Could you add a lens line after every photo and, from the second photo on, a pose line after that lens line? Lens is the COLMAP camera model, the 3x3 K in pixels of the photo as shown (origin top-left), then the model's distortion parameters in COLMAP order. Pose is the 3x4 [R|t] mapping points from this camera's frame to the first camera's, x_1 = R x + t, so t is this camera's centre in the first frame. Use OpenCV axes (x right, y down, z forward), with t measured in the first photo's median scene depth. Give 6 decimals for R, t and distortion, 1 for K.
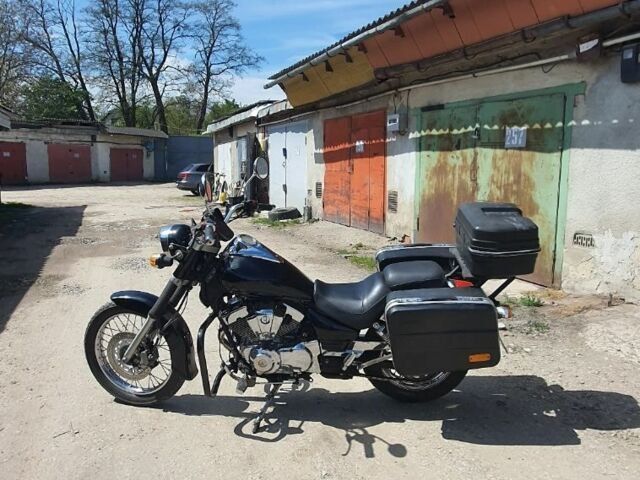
lens RADIAL K [[466.8, 0, 320.0], [0, 466.8, 240.0], [0, 0, 1]] dist [0.000918, 0.000072]
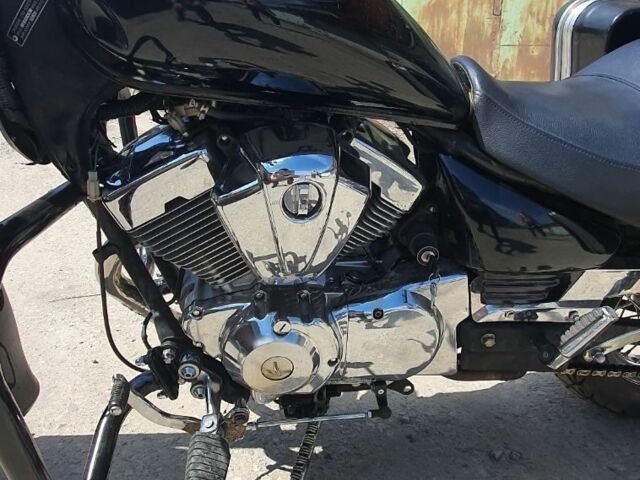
lens RADIAL K [[502.5, 0, 320.0], [0, 502.5, 240.0], [0, 0, 1]] dist [0.004780, 0.002137]
pose [[0.986723, -0.036143, 0.158340, -0.138838], [0.005021, 0.981247, 0.192691, 0.134326], [-0.162335, -0.189338, 0.968400, 0.716752]]
